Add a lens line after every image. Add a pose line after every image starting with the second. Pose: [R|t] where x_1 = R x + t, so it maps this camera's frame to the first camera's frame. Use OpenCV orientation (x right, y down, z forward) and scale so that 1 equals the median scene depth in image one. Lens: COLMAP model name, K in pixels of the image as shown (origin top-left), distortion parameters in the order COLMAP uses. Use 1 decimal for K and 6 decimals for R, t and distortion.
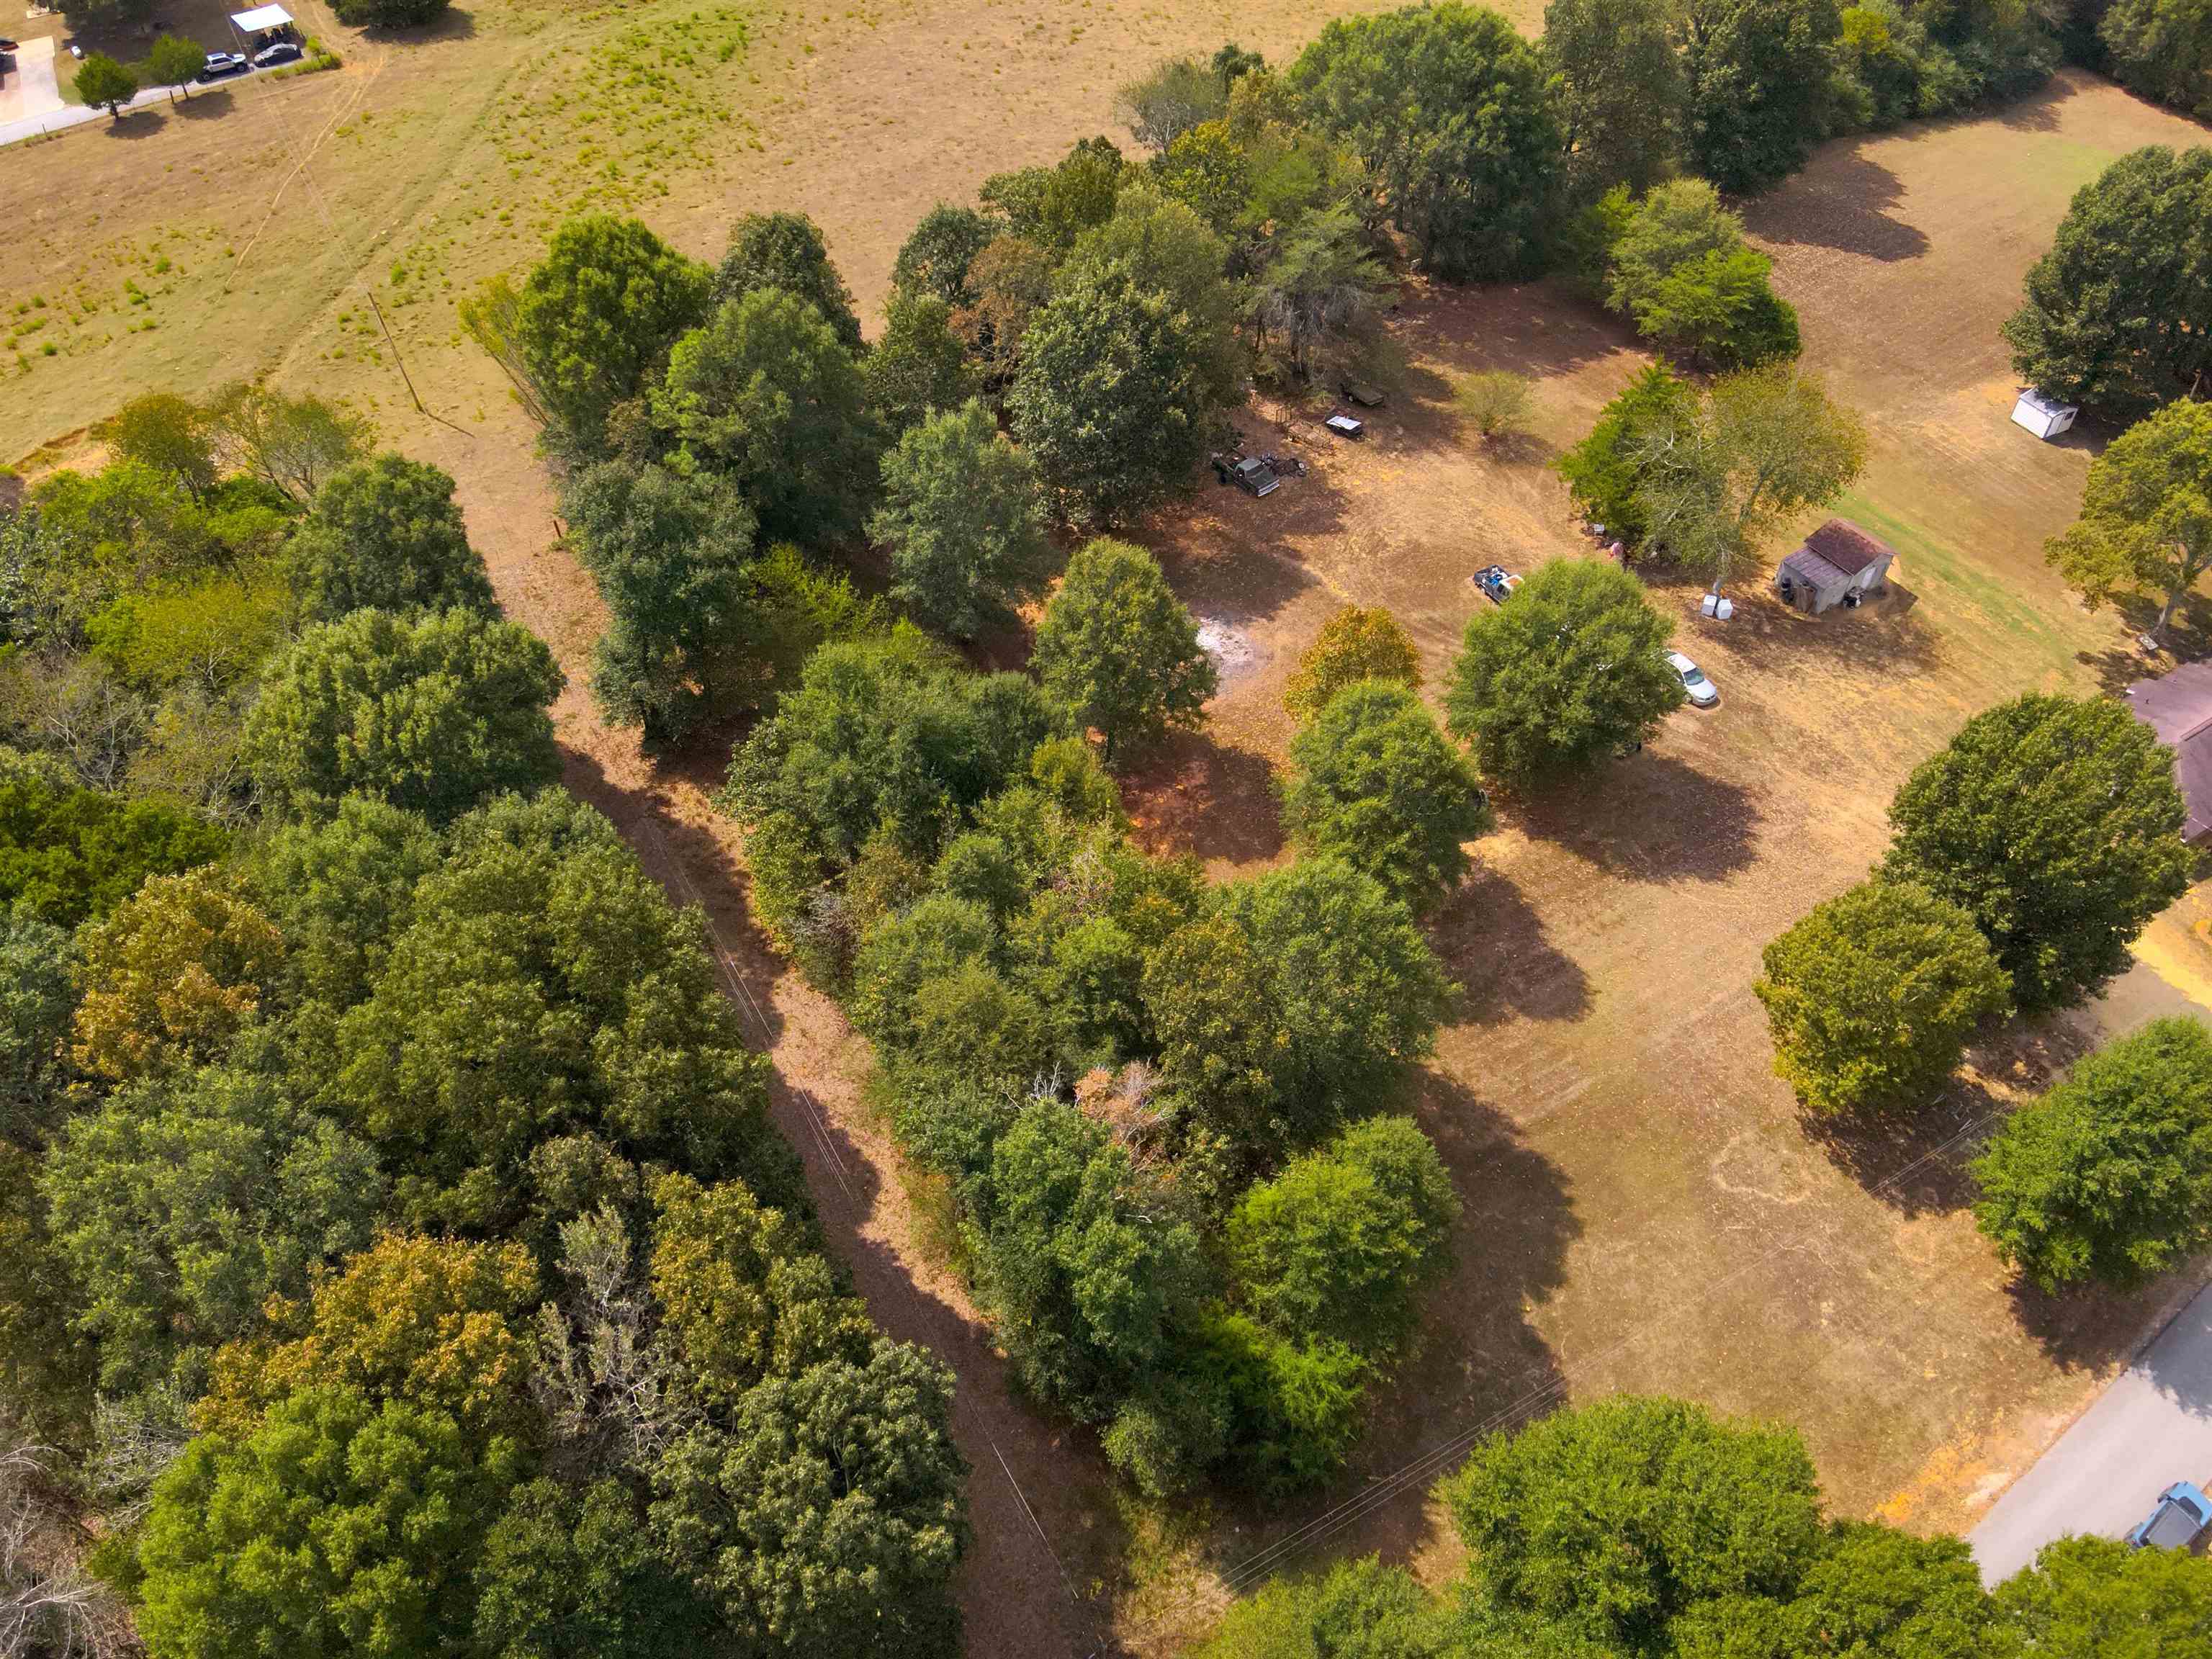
lens RADIAL K [[1632.2, 0, 1104.7], [0, 1632.2, 836.3], [0, 0, 1]] dist [0.068030, -0.161420]
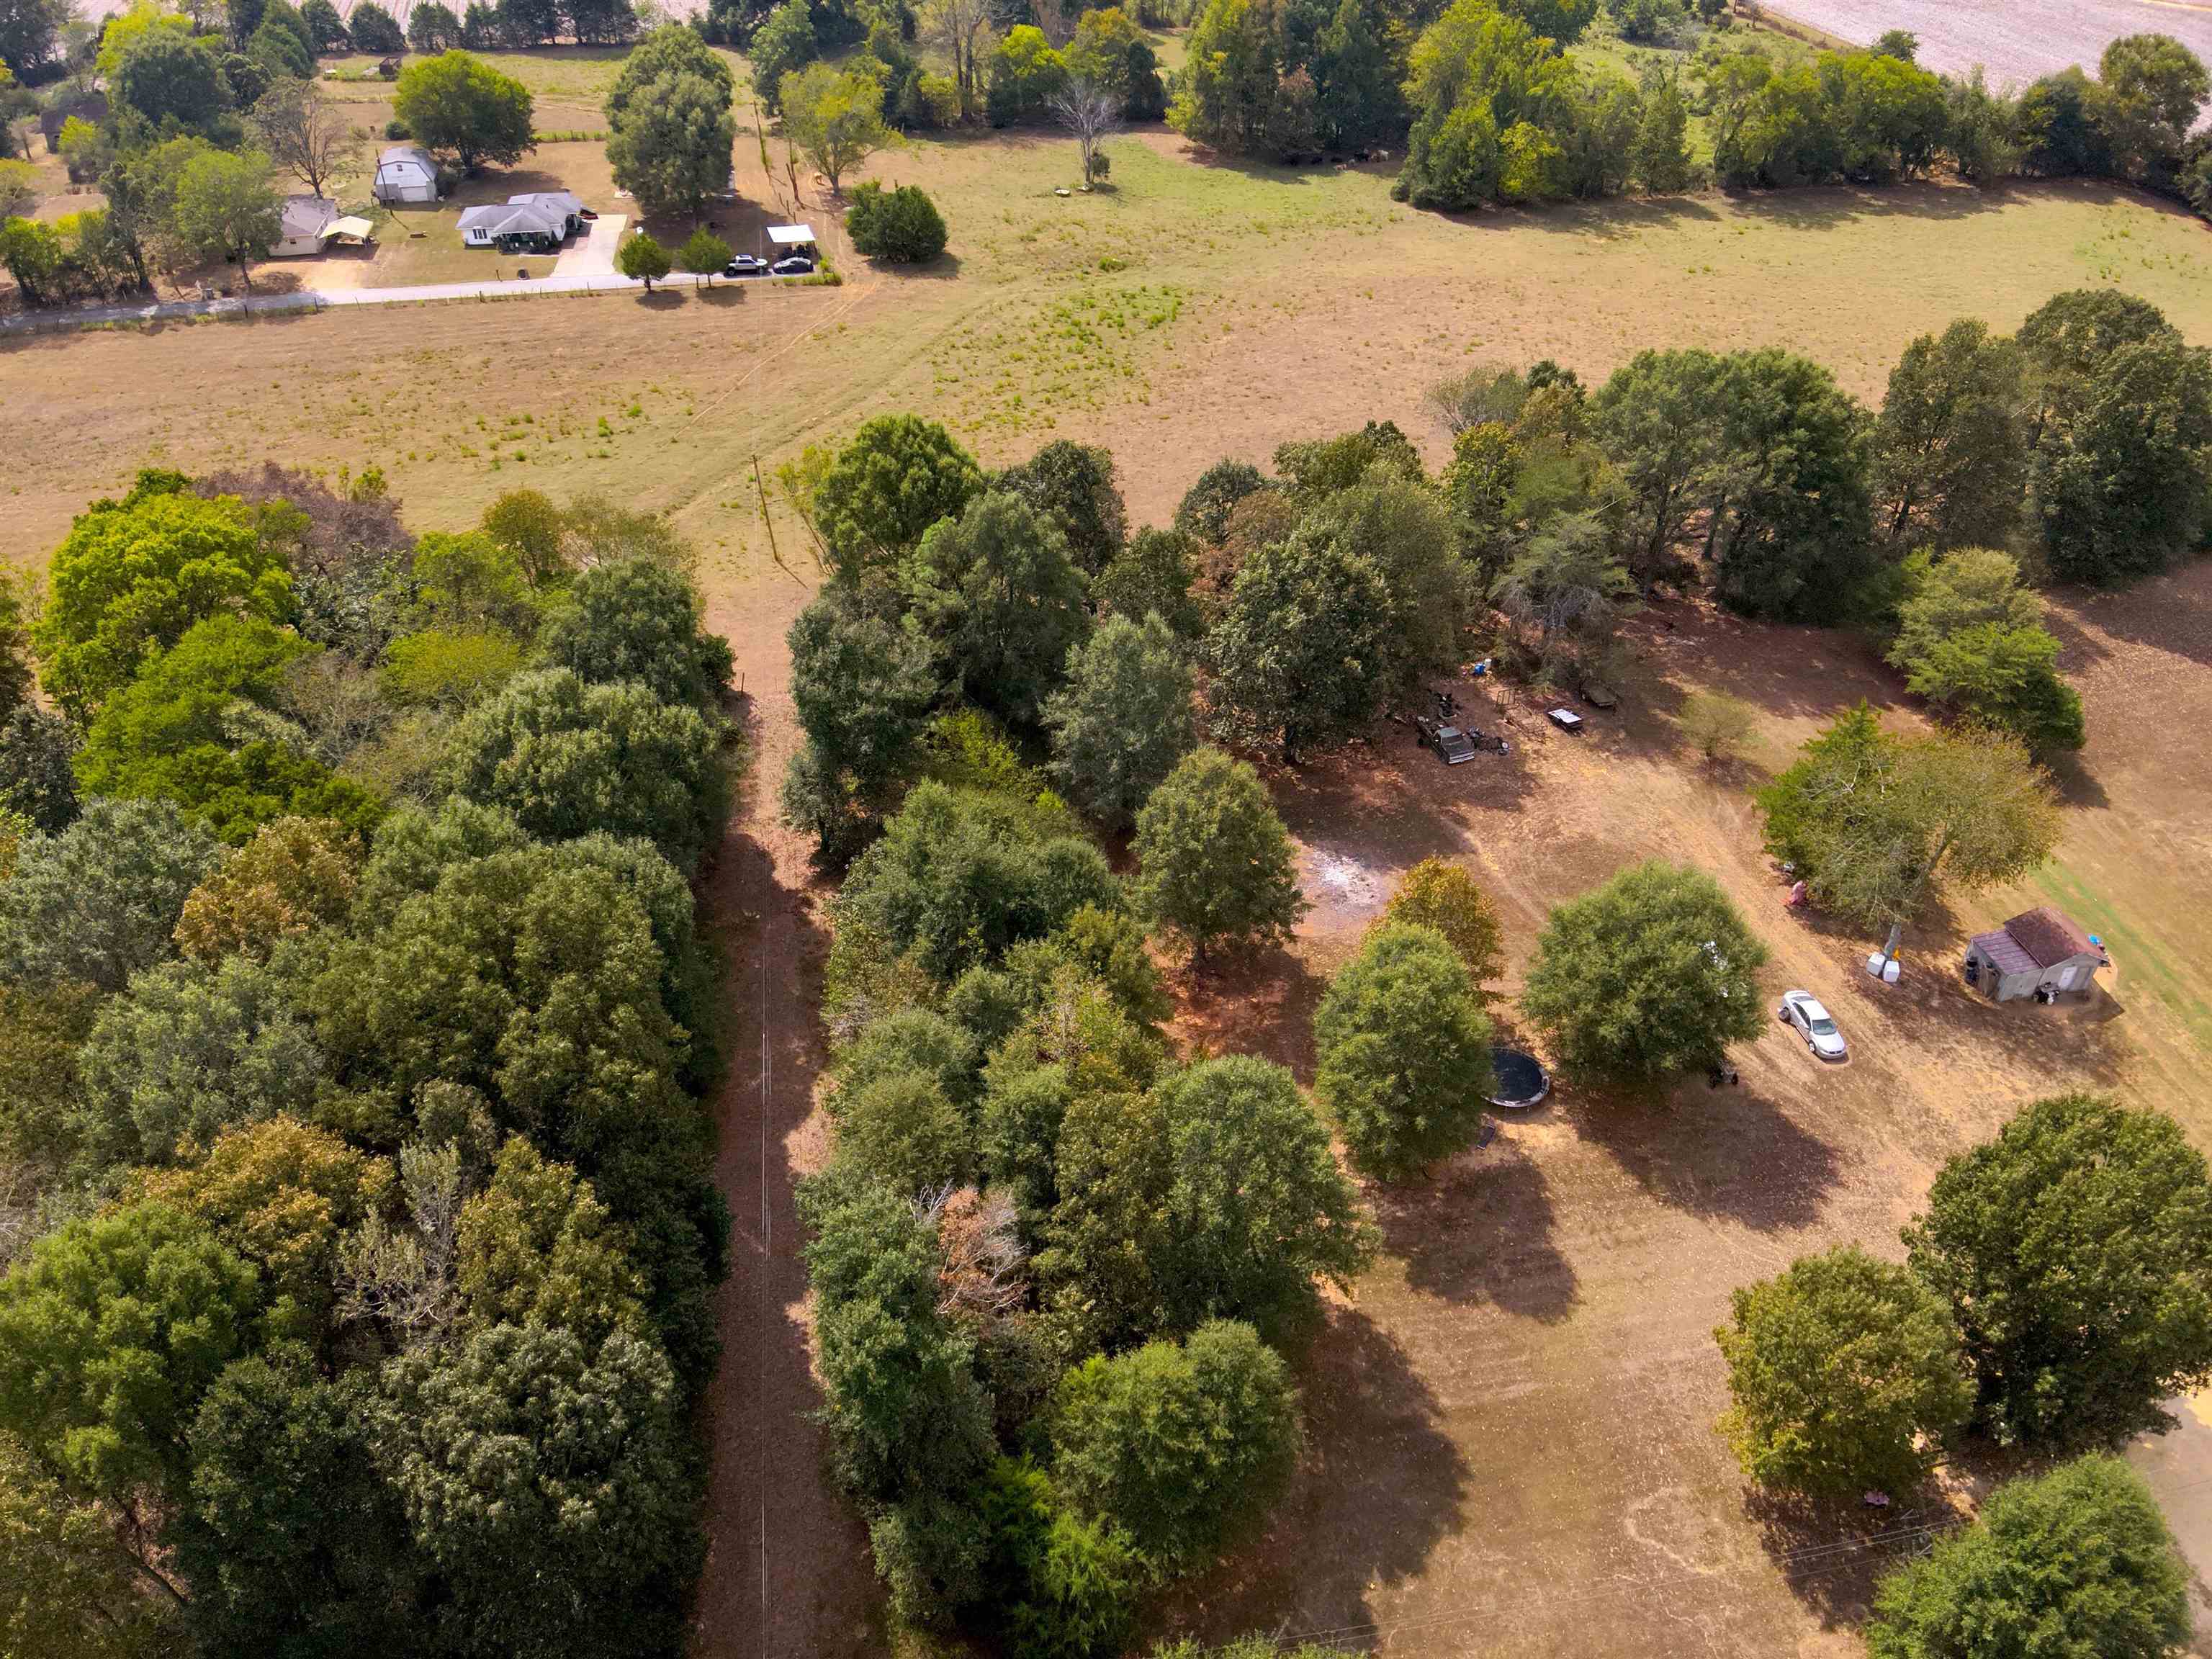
lens RADIAL K [[1632.2, 0, 1094.8], [0, 1632.2, 829.5], [0, 0, 1]] dist [0.068030, -0.161420]
pose [[0.937286, 0.211902, -0.276755, 0.236393], [-0.255188, 0.958014, -0.130725, 0.028376], [0.237434, 0.193151, 0.952007, -0.023246]]
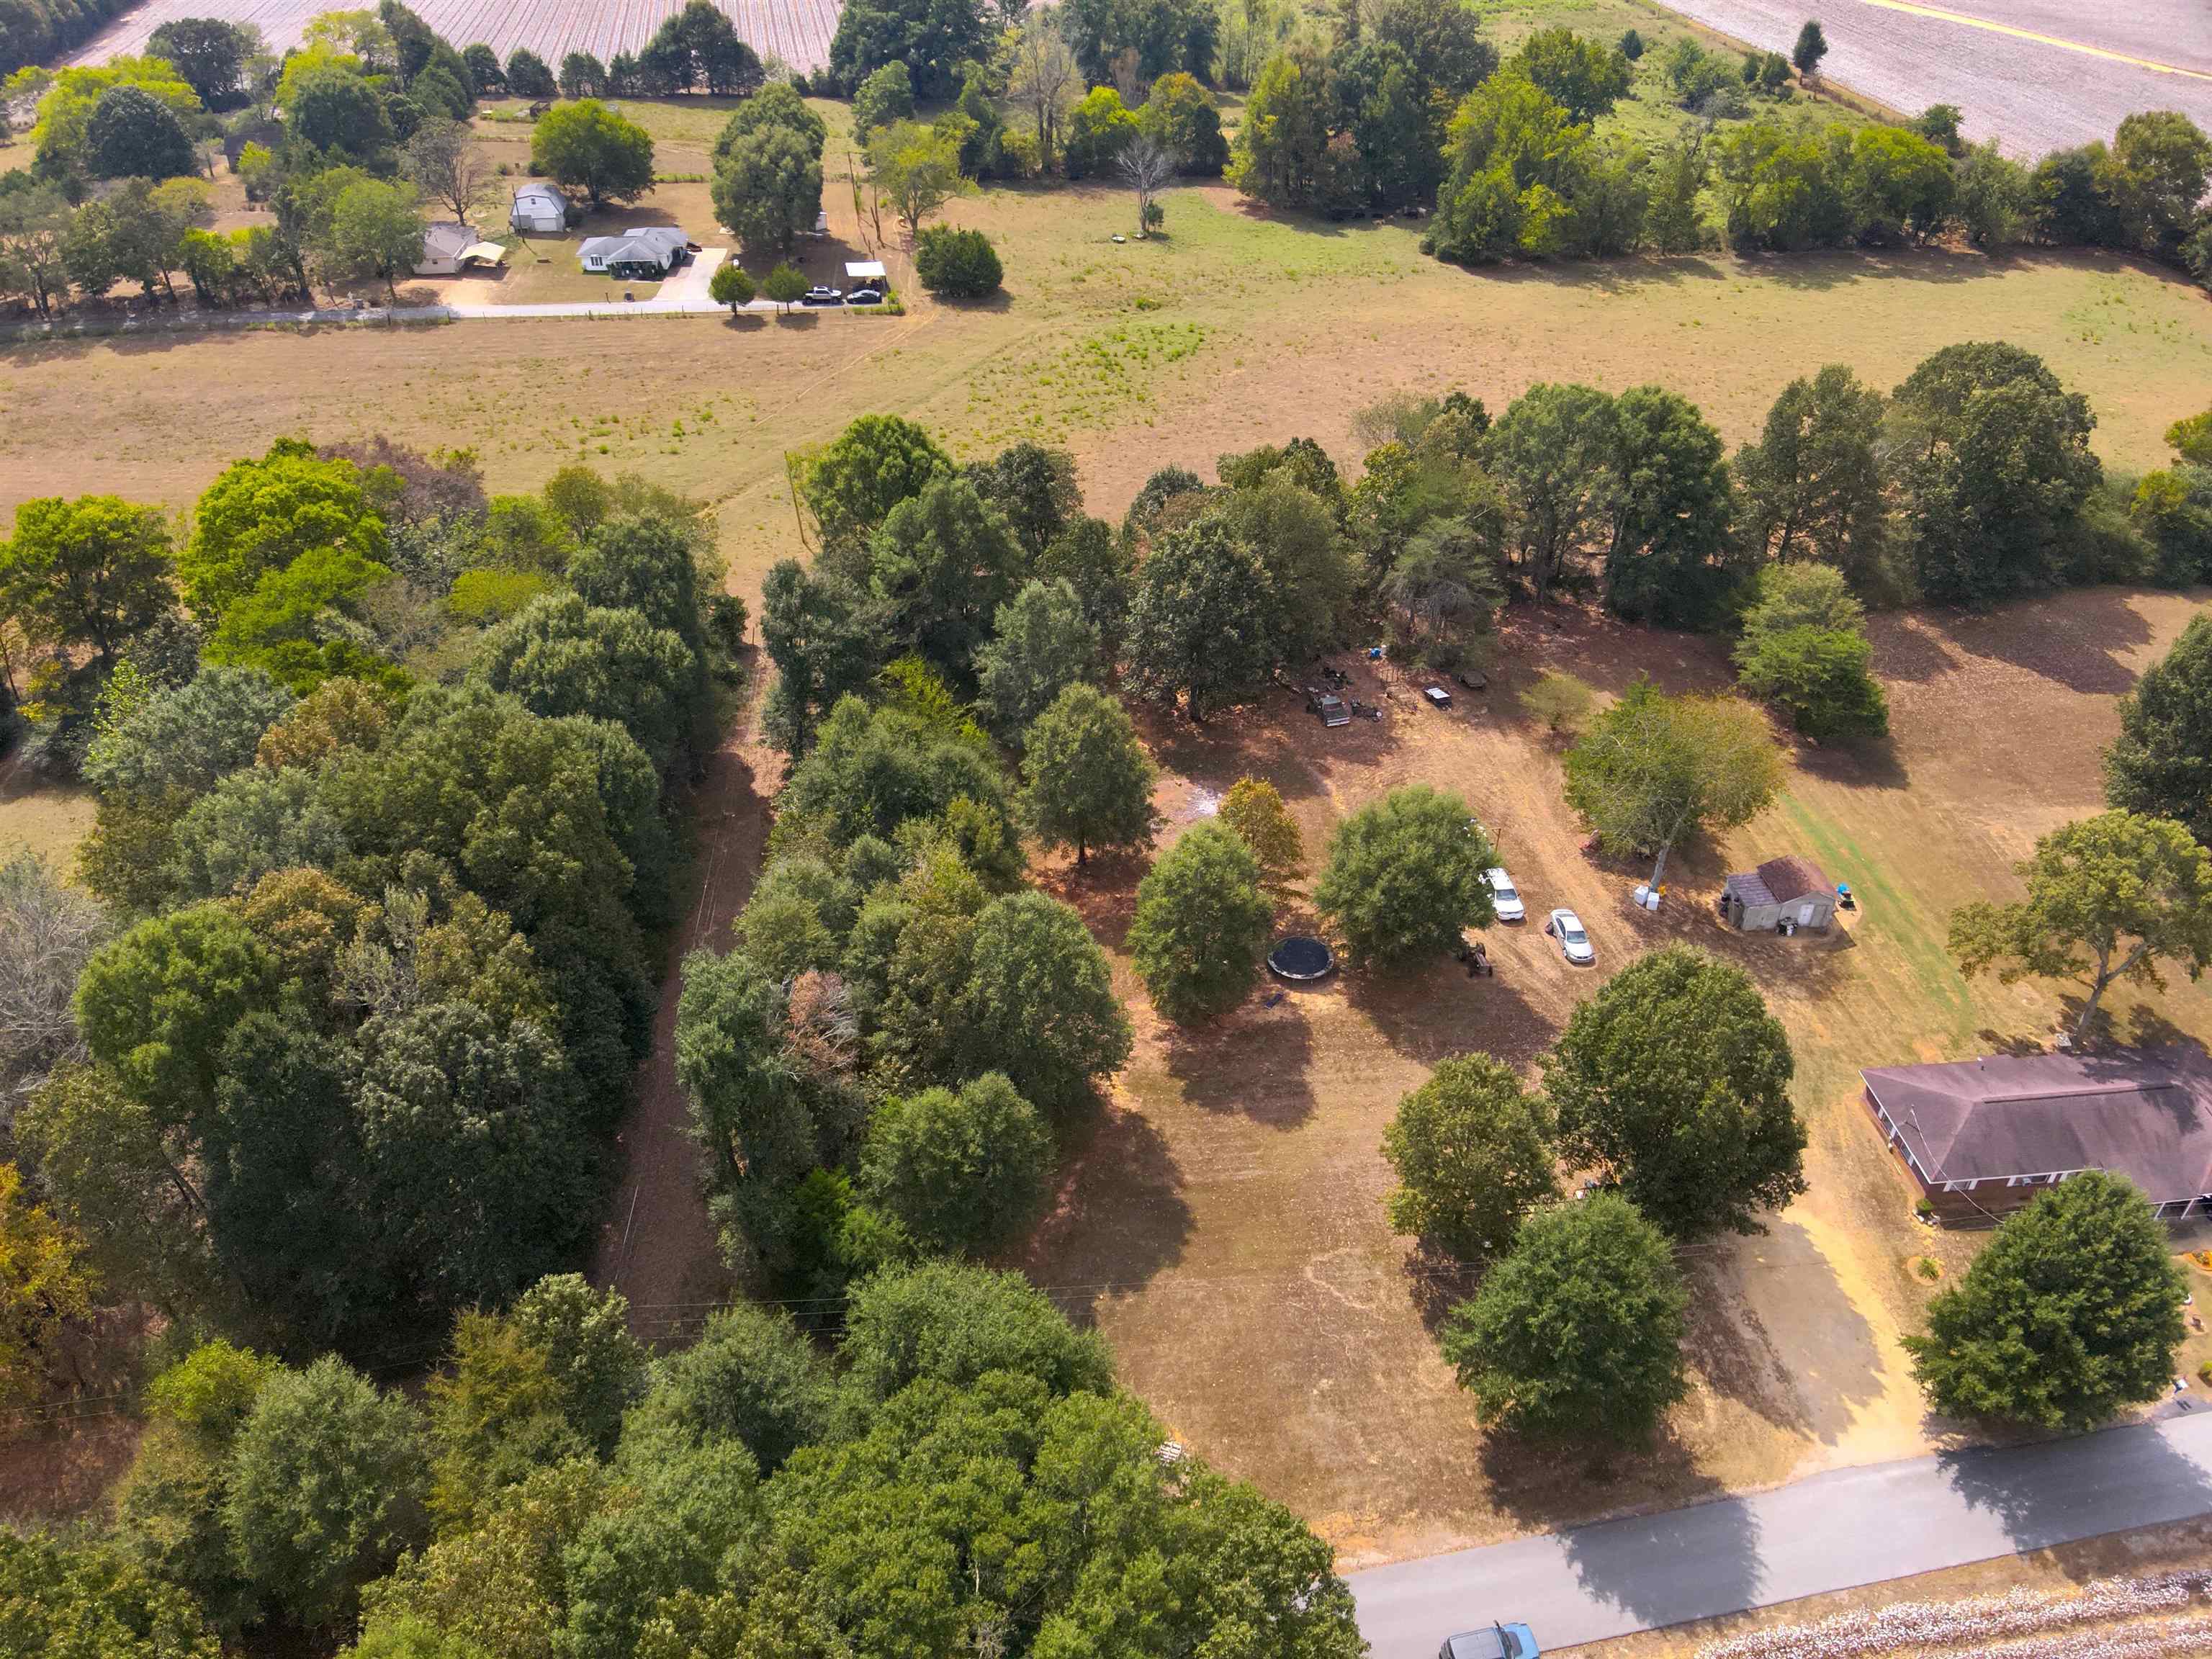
lens RADIAL K [[1632.2, 0, 1096.4], [0, 1632.2, 828.0], [0, 0, 1]] dist [0.068030, -0.161420]
pose [[0.900698, 0.252879, -0.353263, 0.511435], [-0.316306, 0.939115, -0.134217, 0.103635], [0.297814, 0.232628, 0.925846, -0.192993]]
